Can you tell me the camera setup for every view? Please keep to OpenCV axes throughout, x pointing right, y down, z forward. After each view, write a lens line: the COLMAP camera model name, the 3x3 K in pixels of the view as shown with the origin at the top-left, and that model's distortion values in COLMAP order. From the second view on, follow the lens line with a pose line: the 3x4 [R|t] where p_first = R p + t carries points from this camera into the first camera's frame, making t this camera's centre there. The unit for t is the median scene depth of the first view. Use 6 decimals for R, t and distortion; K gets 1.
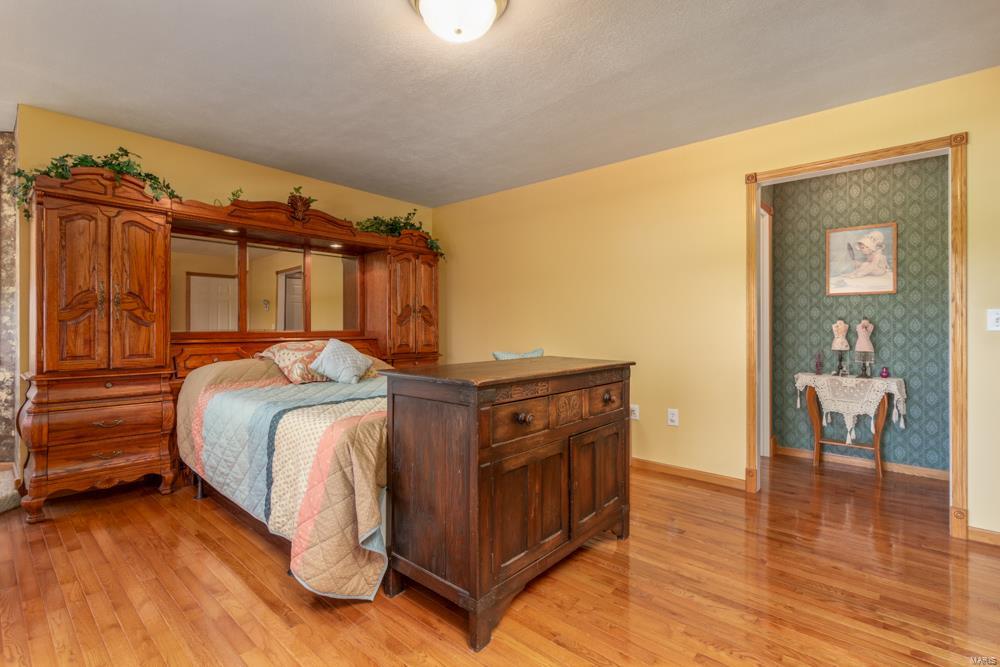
lens RADIAL K [[463.7, 0, 500.0], [0, 463.7, 333.5], [0, 0, 1]] dist [-0.001797, -0.000132]
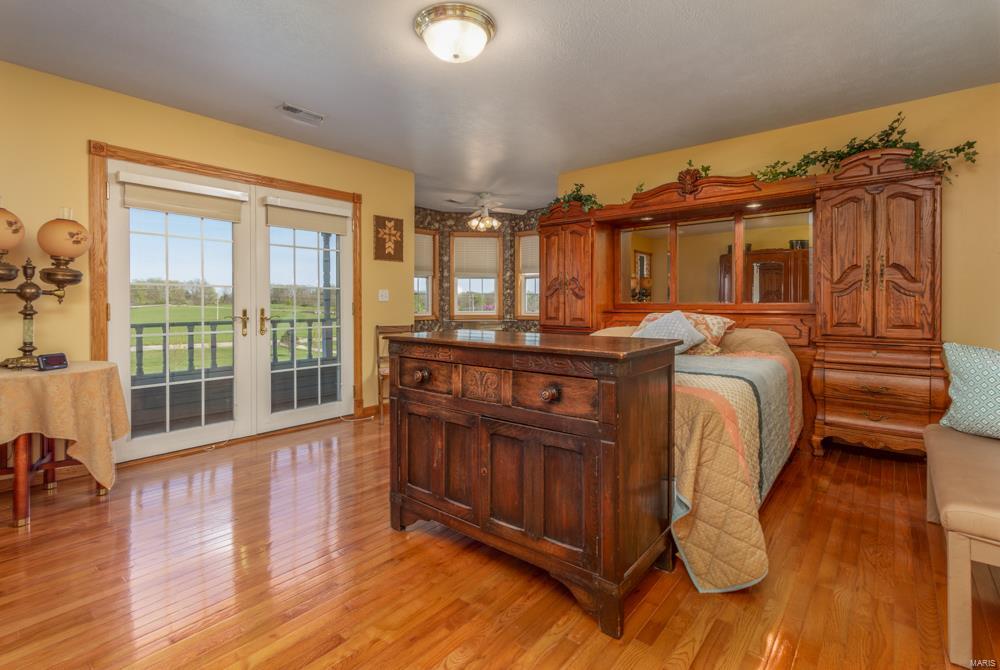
lens RADIAL K [[463.7, 0, 500.0], [0, 463.7, 335.0], [0, 0, 1]] dist [-0.001797, -0.000132]
pose [[0.018226, 0.066504, -0.997620, 0.775481], [-0.011770, 0.997731, 0.066296, 0.002157], [0.999765, 0.010533, 0.018967, 0.751113]]
